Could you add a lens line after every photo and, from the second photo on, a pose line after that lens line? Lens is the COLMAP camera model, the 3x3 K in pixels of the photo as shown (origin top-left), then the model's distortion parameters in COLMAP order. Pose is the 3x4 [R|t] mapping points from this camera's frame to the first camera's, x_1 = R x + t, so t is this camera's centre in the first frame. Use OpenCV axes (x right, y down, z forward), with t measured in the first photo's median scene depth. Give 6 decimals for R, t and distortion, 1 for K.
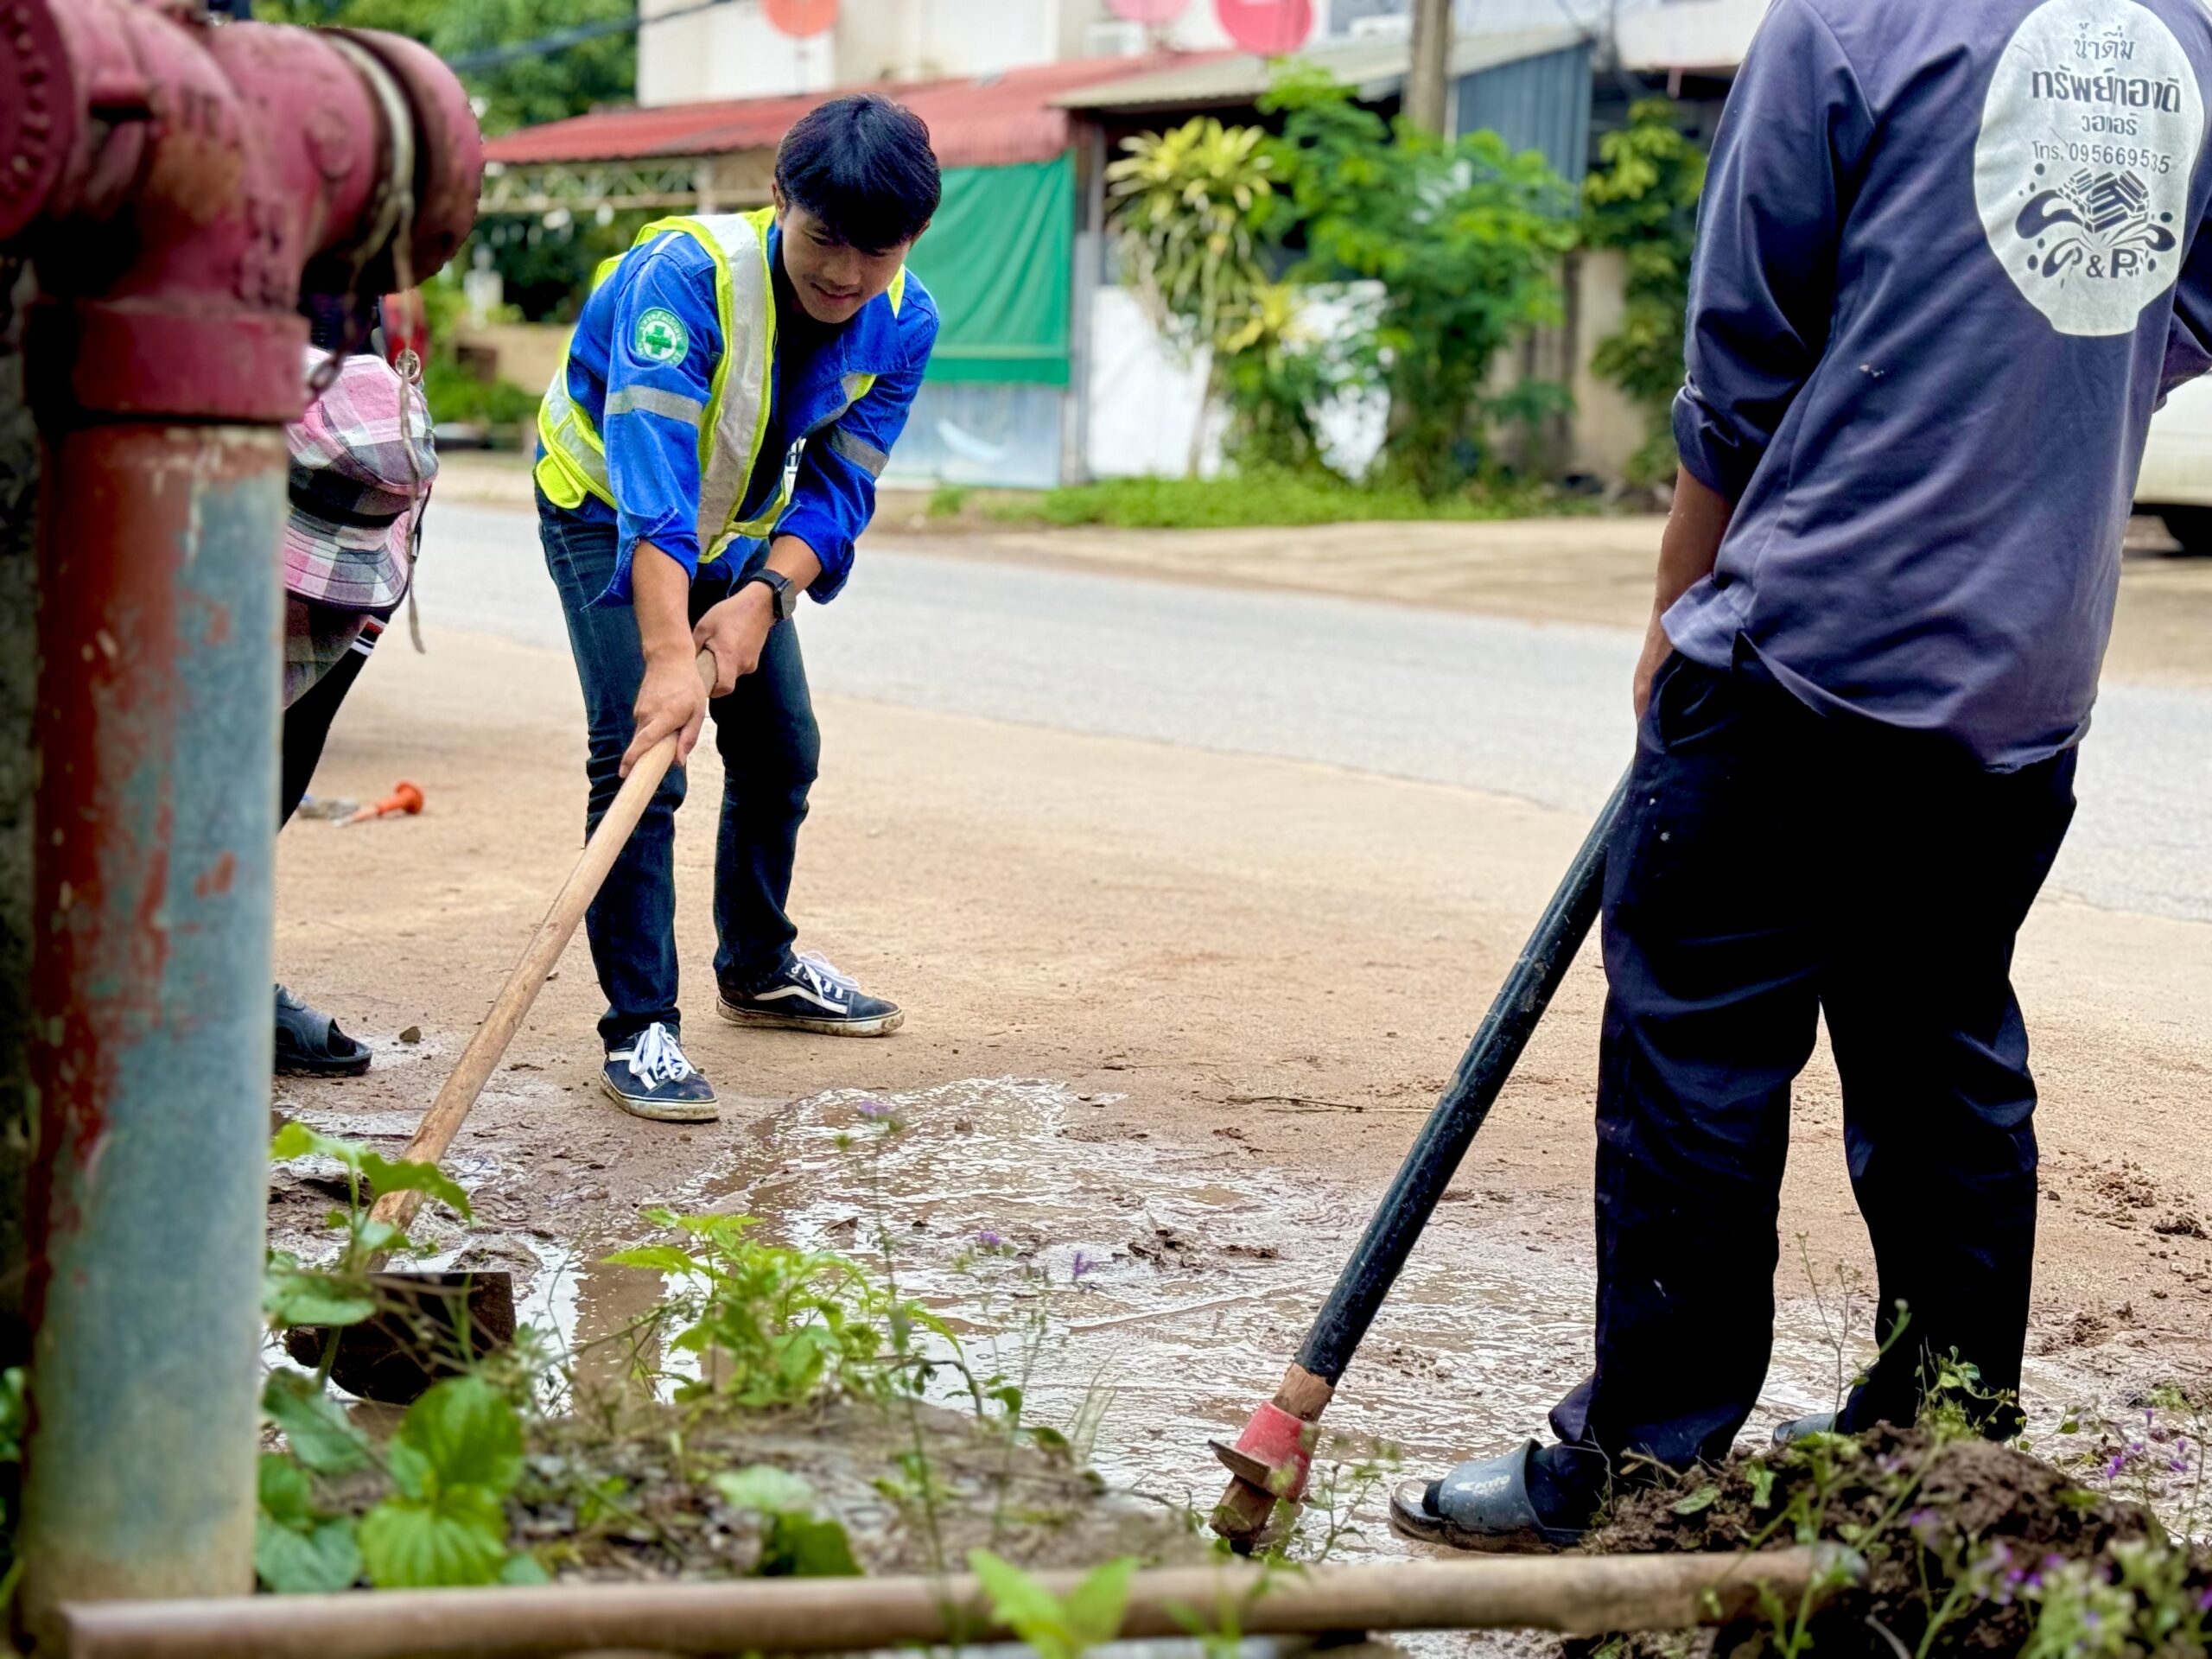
lens RADIAL K [[3518.5, 0, 1140.6], [0, 3518.5, 817.0], [0, 0, 1]] dist [0.091359, 0.000000]
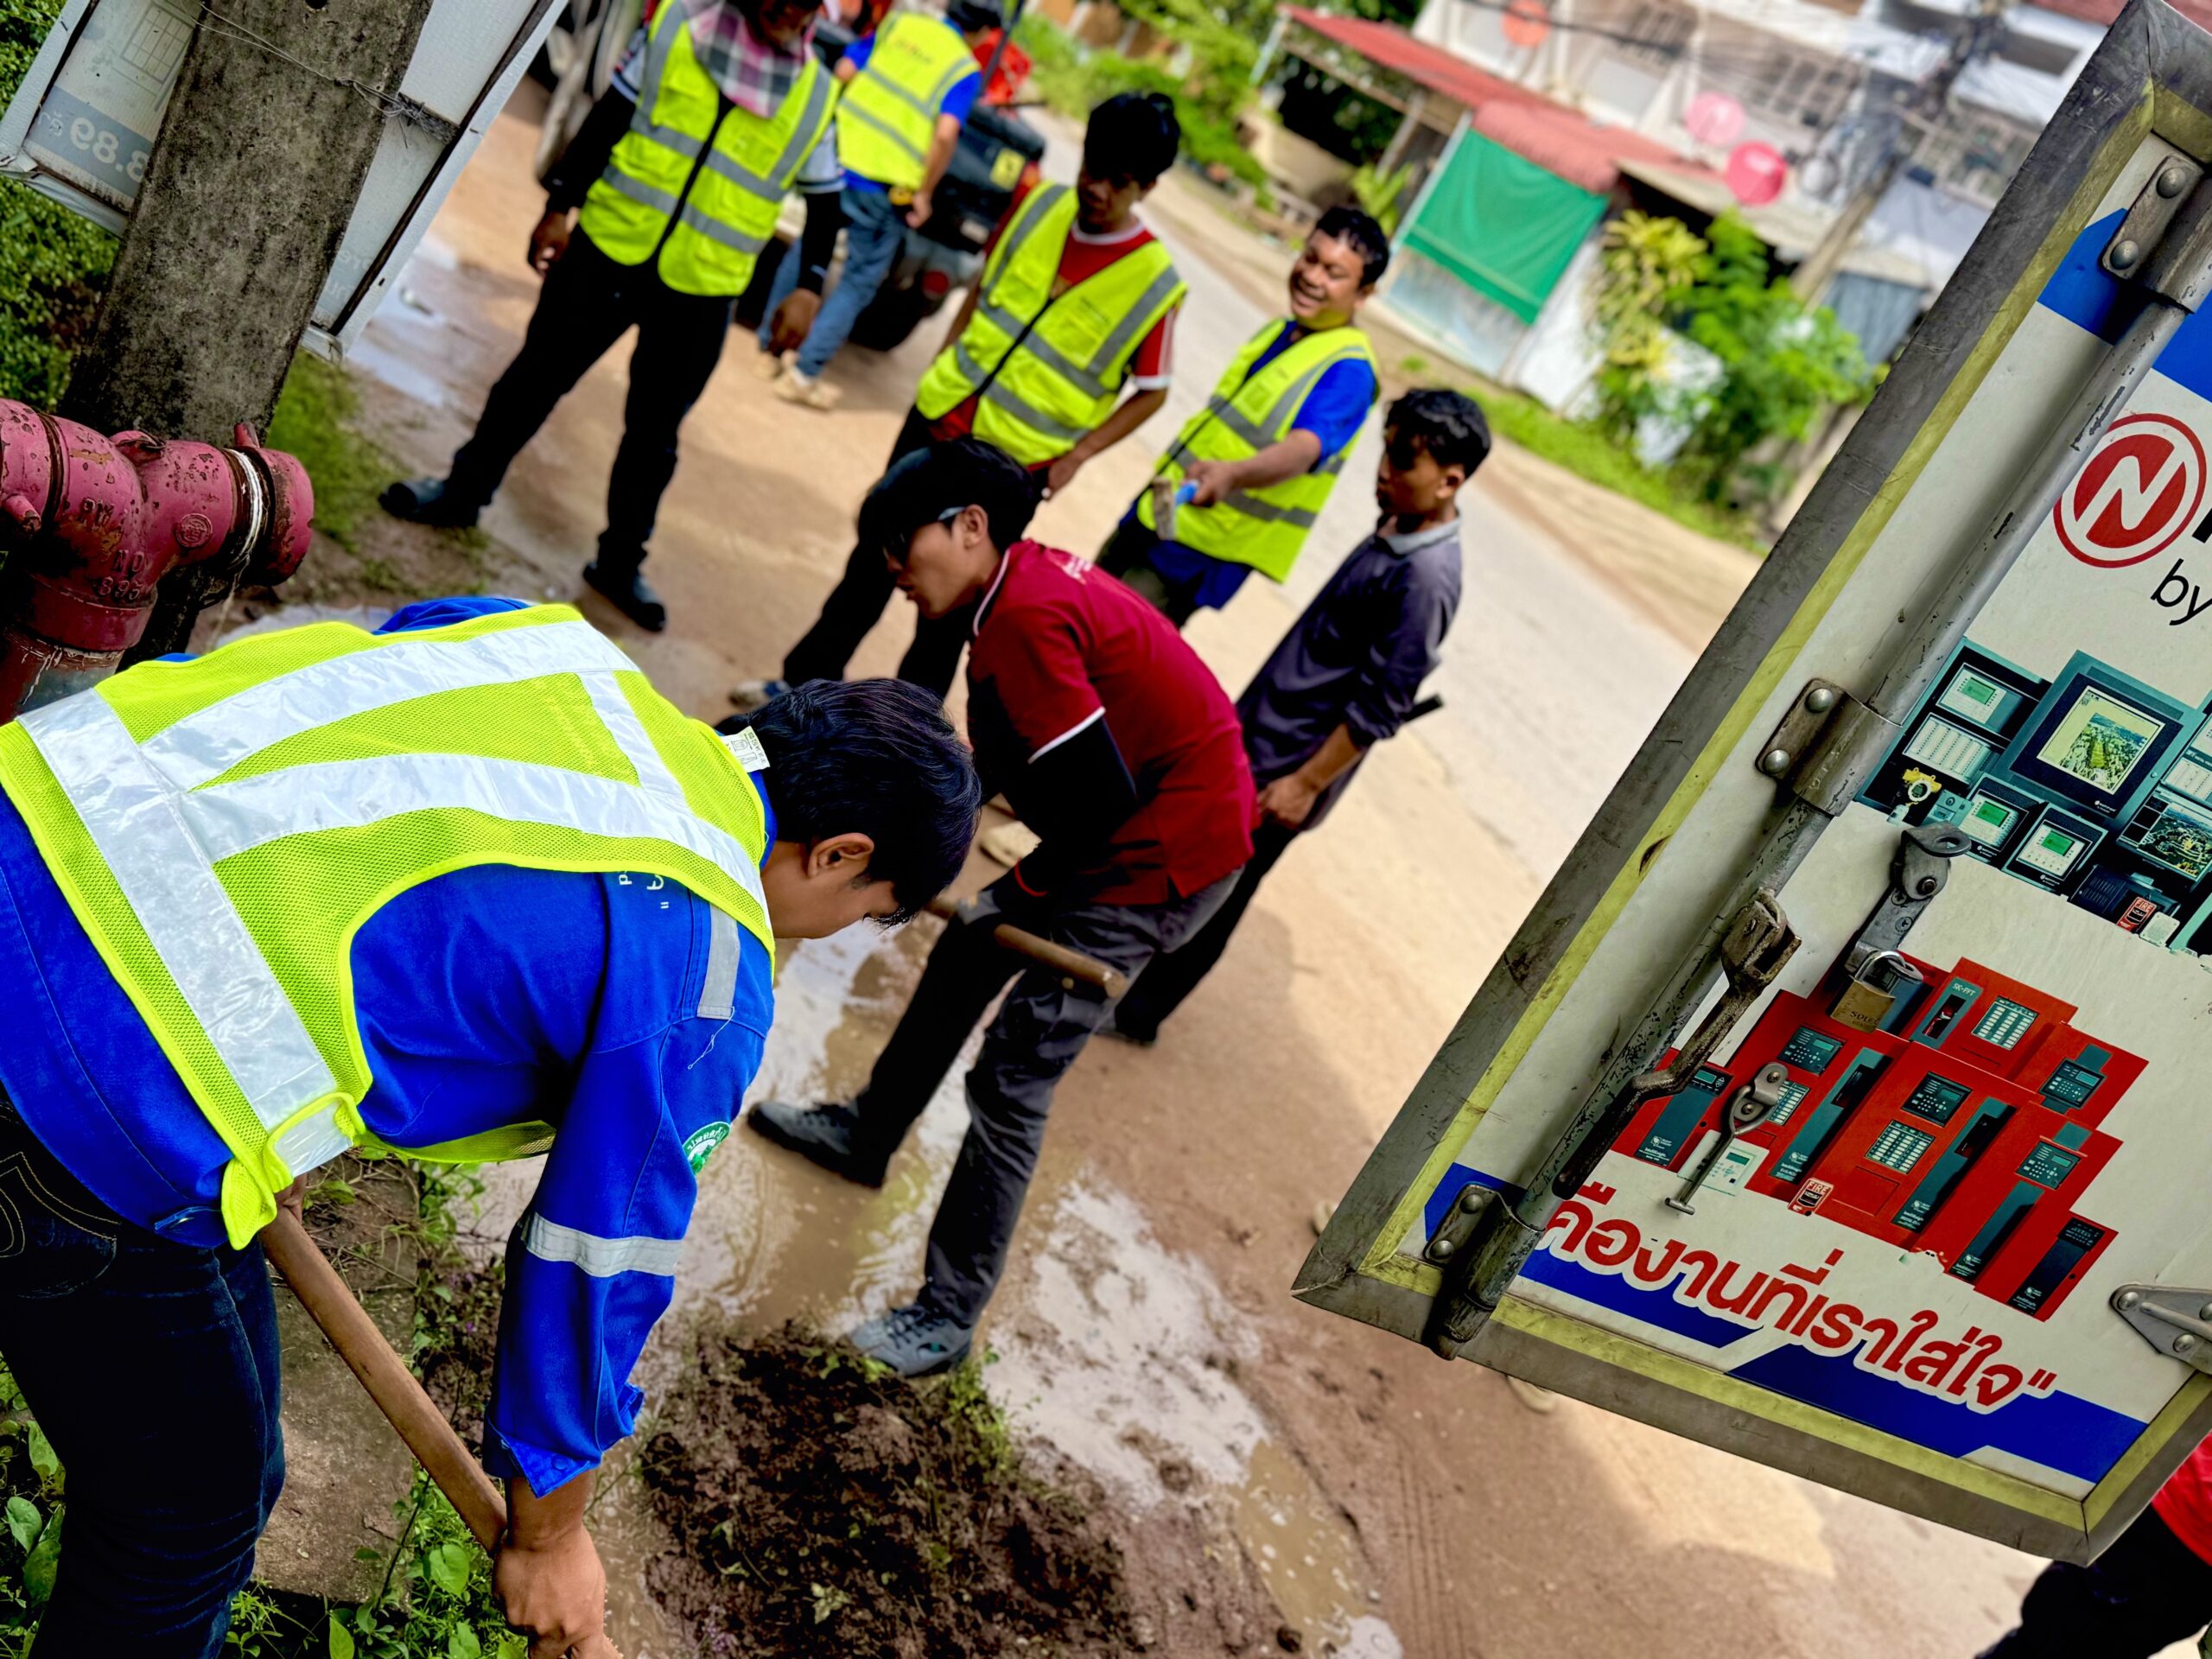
lens RADIAL K [[2064.9, 0, 1096.9], [0, 2064.9, 848.0], [0, 0, 1]] dist [-0.022791, 0.000000]
pose [[0.862457, 0.499032, -0.084467, 0.148284], [-0.475954, 0.856426, 0.200004, -0.197768], [0.172148, -0.132292, 0.976147, -0.008786]]
